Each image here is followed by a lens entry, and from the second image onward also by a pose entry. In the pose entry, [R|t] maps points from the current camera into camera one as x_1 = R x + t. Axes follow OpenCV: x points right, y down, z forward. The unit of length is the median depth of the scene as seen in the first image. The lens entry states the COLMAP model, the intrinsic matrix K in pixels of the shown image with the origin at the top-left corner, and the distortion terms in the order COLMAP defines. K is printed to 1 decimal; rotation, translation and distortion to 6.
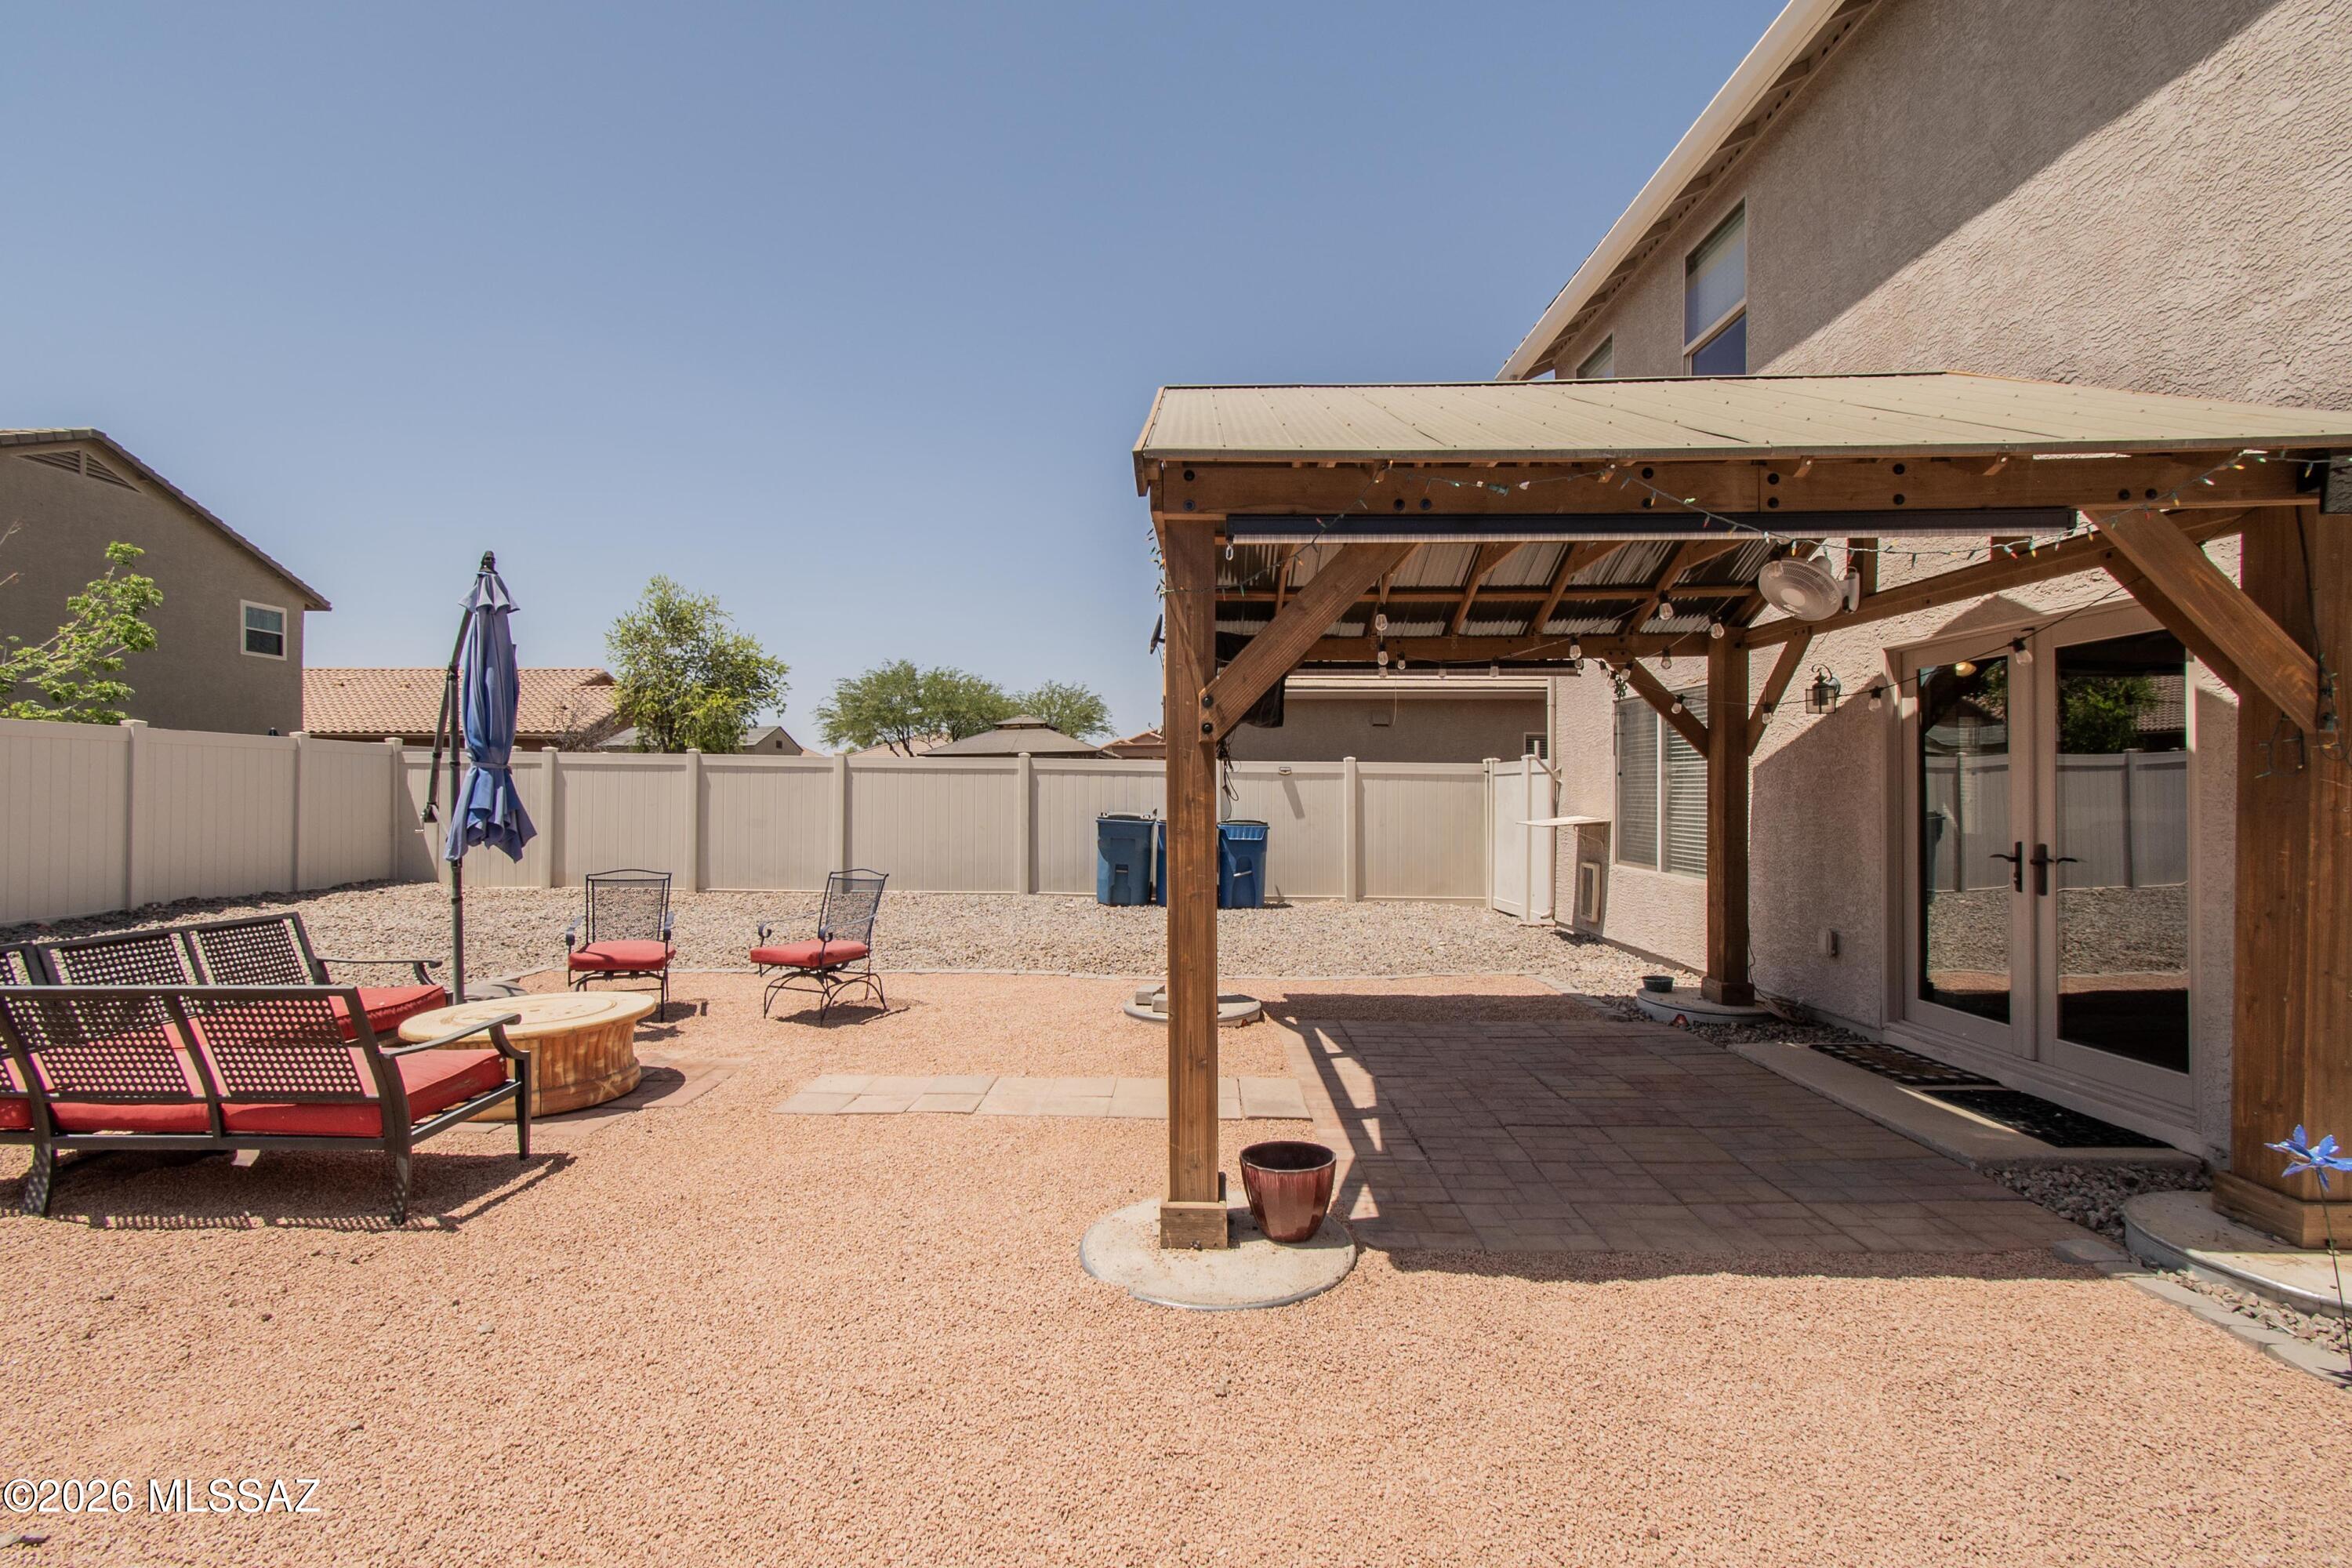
lens RADIAL K [[1054.8, 0, 1181.5], [0, 1054.8, 783.3], [0, 0, 1]] dist [0.007432, -0.004379]
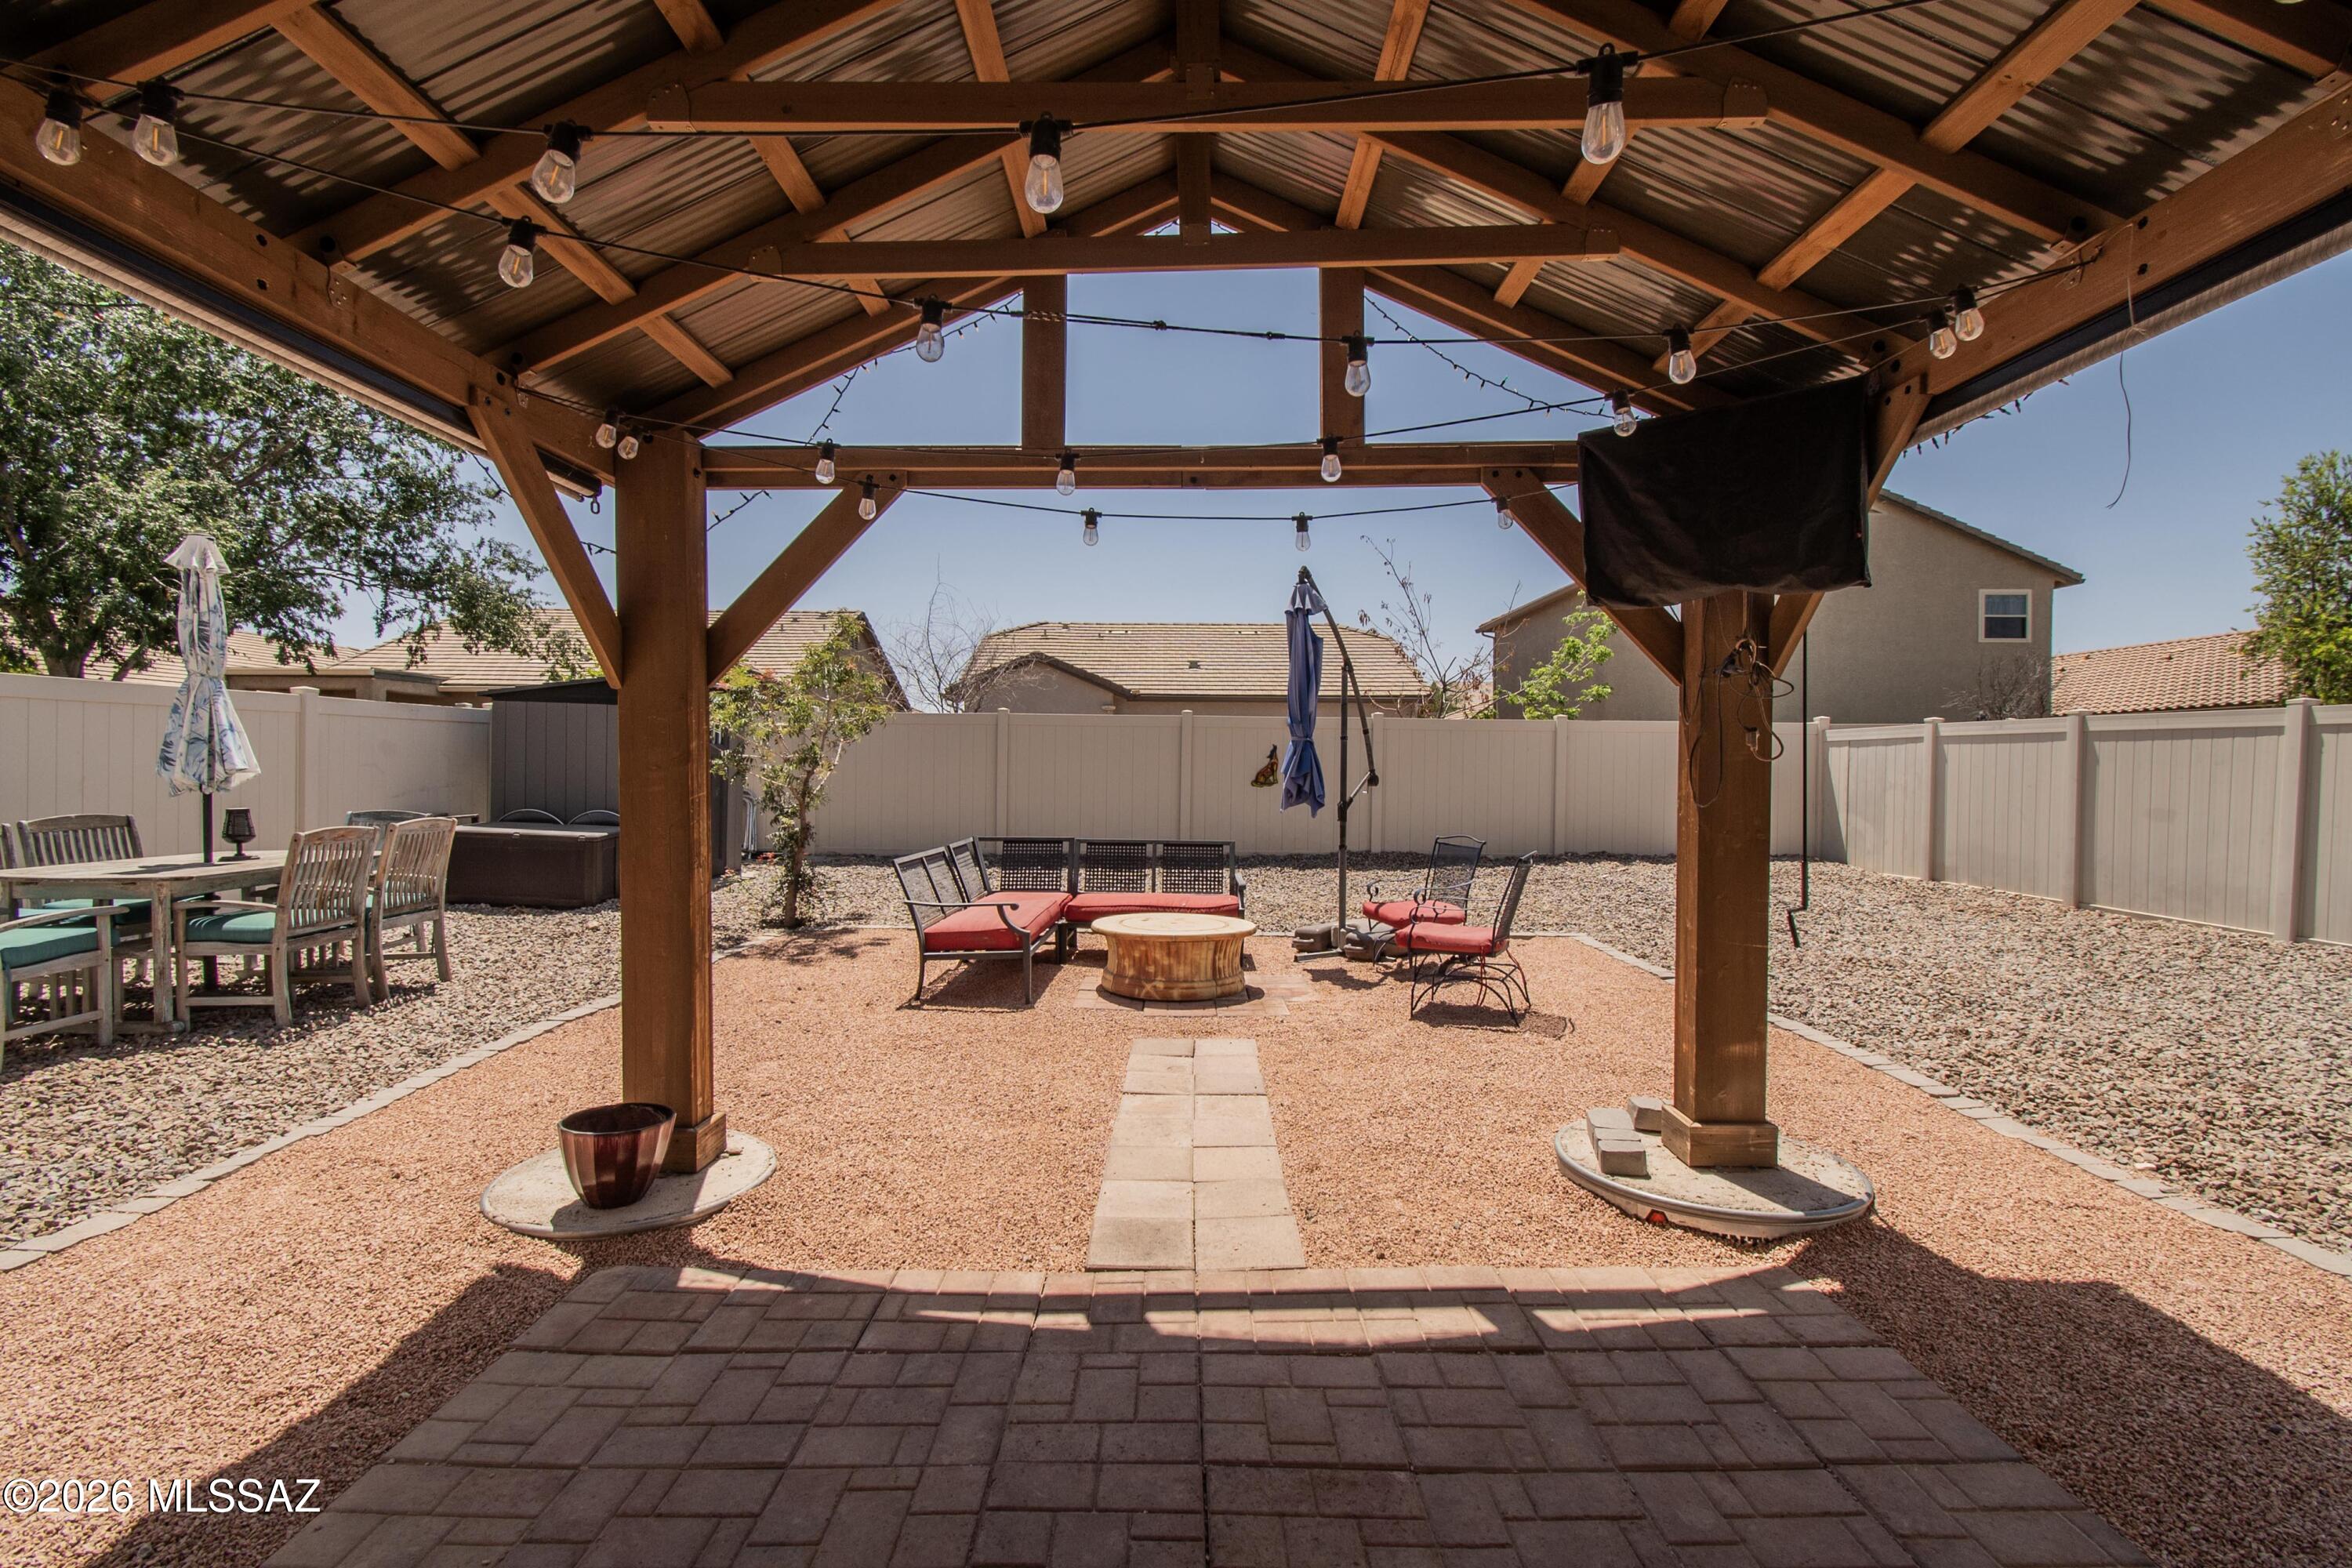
lens RADIAL K [[1054.8, 0, 1172.2], [0, 1054.8, 776.5], [0, 0, 1]] dist [0.007432, -0.004379]
pose [[0.002426, 0.002036, -0.999995, 0.526900], [0.001103, 0.999997, 0.002039, 0.022919], [0.999996, -0.001108, 0.002424, 0.753183]]
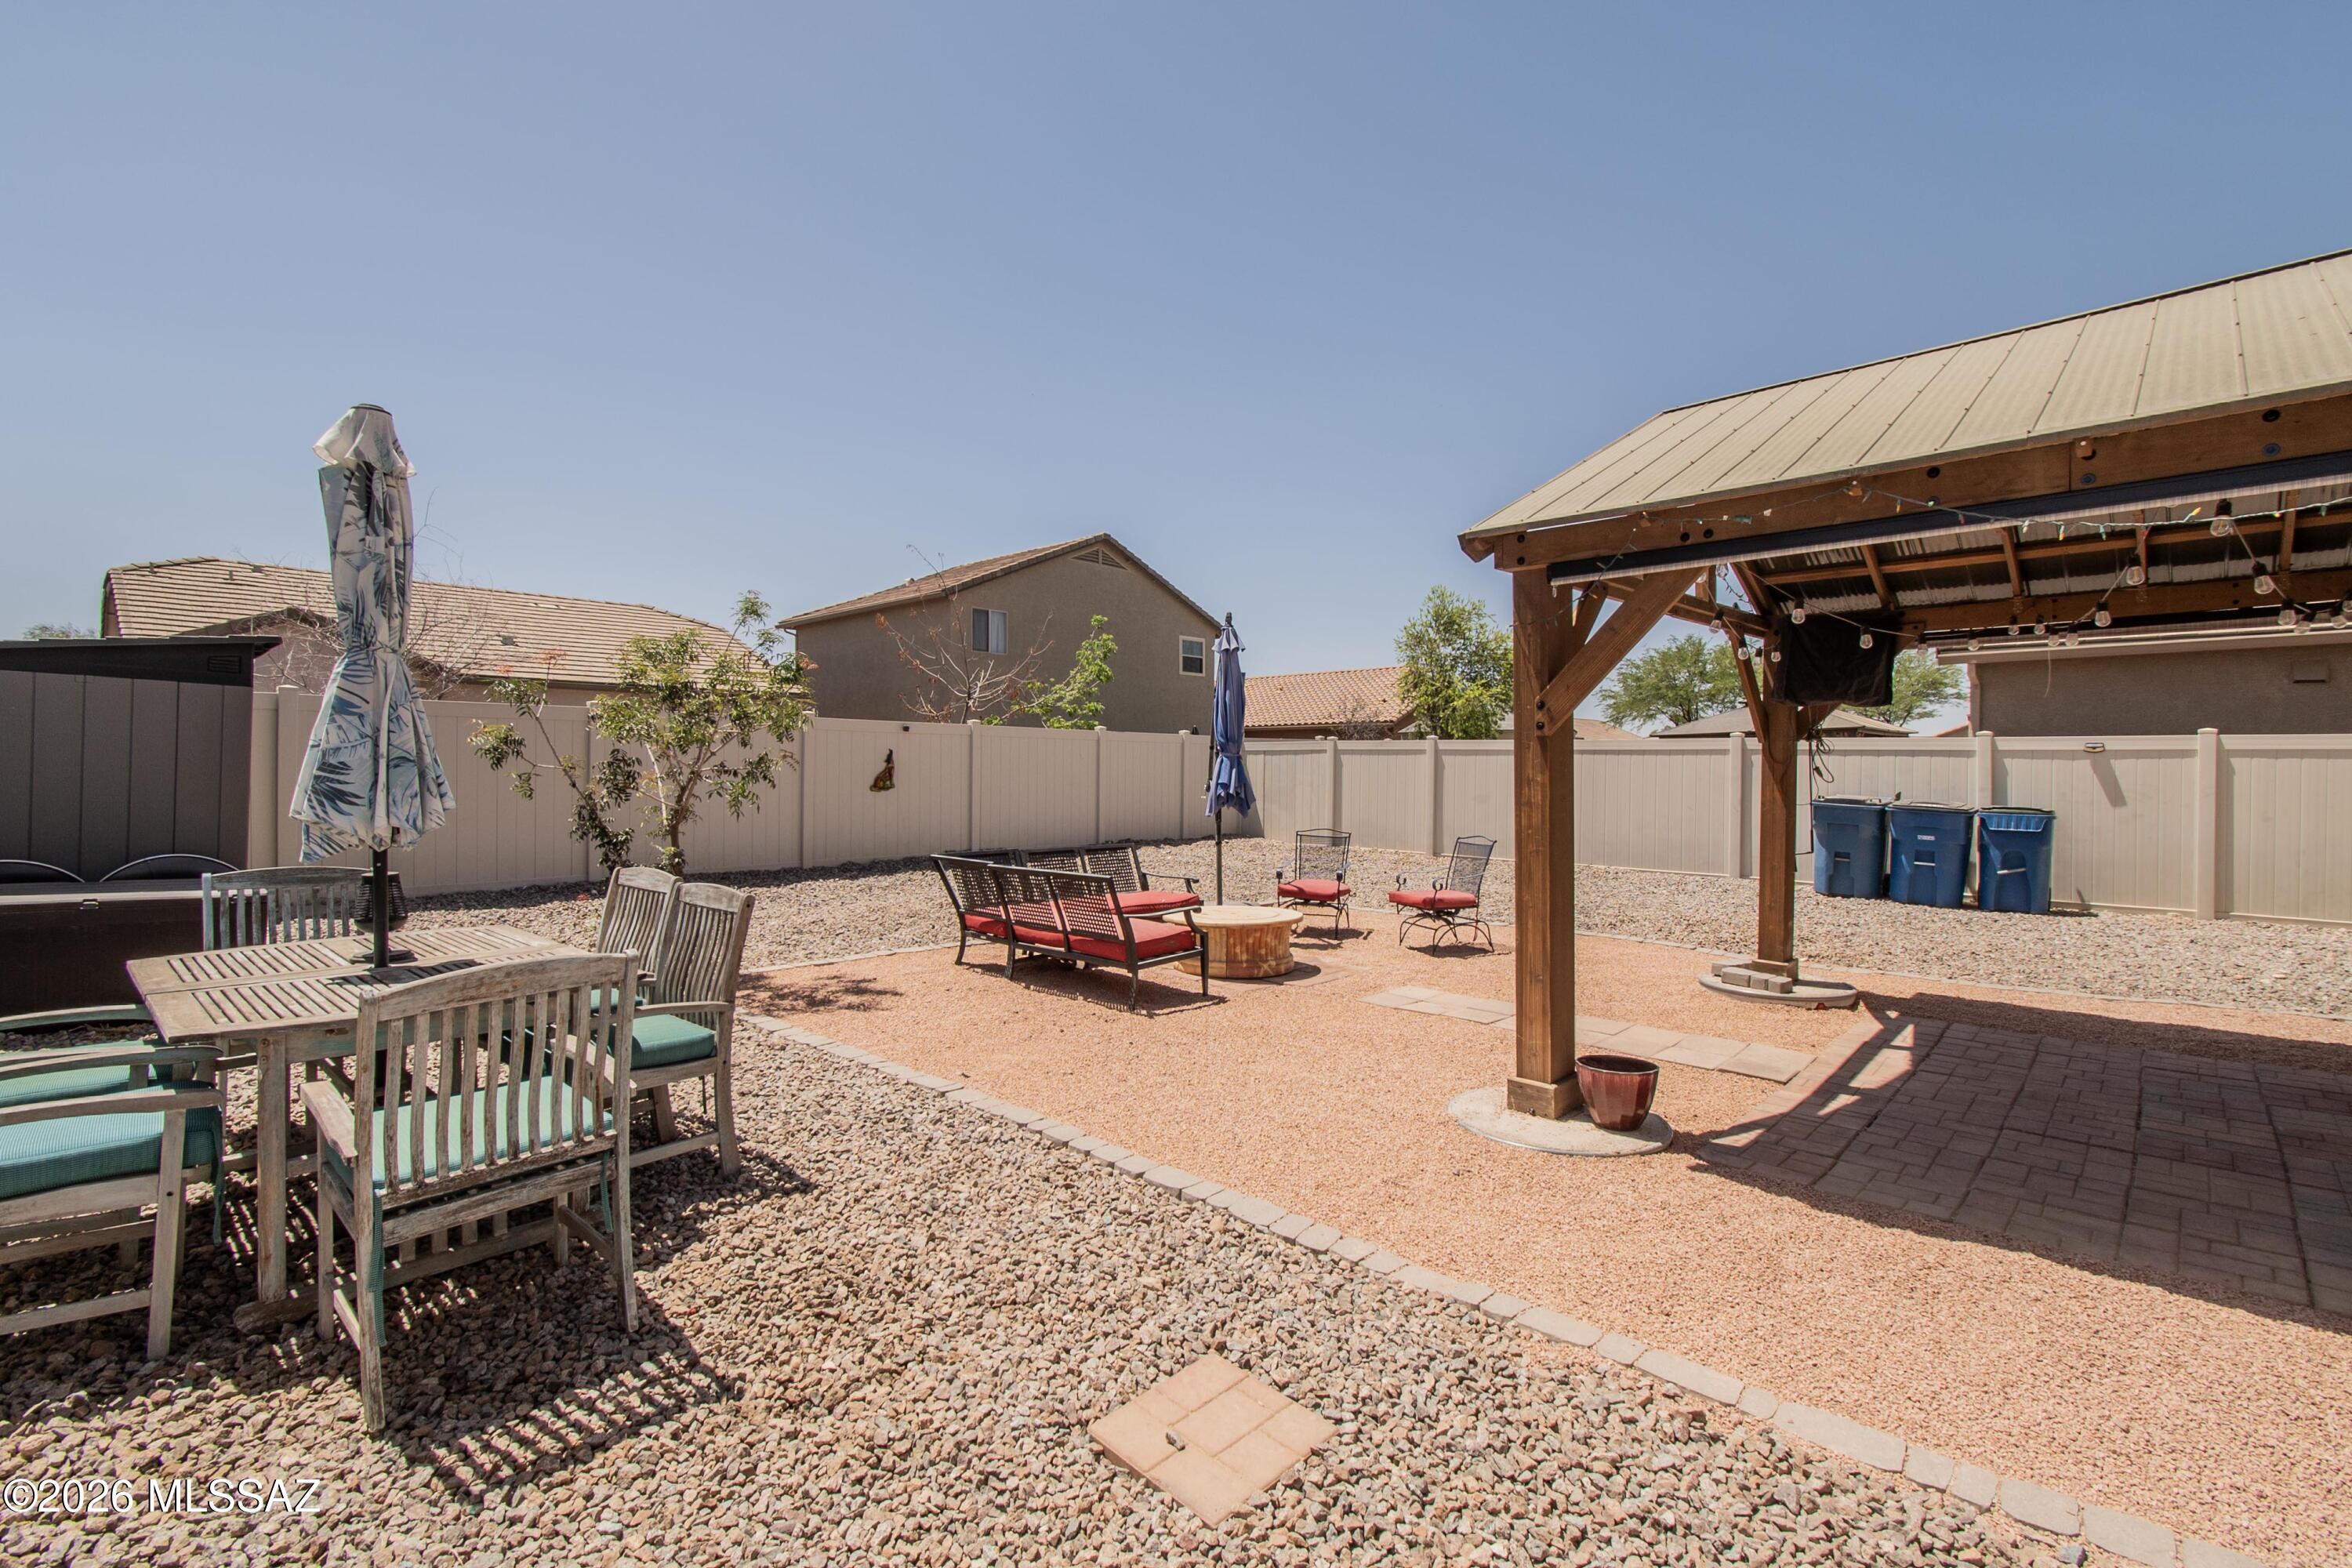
lens RADIAL K [[1054.8, 0, 1171.4], [0, 1054.8, 785.1], [0, 0, 1]] dist [0.007432, -0.004379]
pose [[0.725515, 0.011133, -0.688116, 0.289907], [0.003190, 0.999804, 0.019539, -0.002650], [0.688198, -0.016371, 0.725338, -0.135842]]
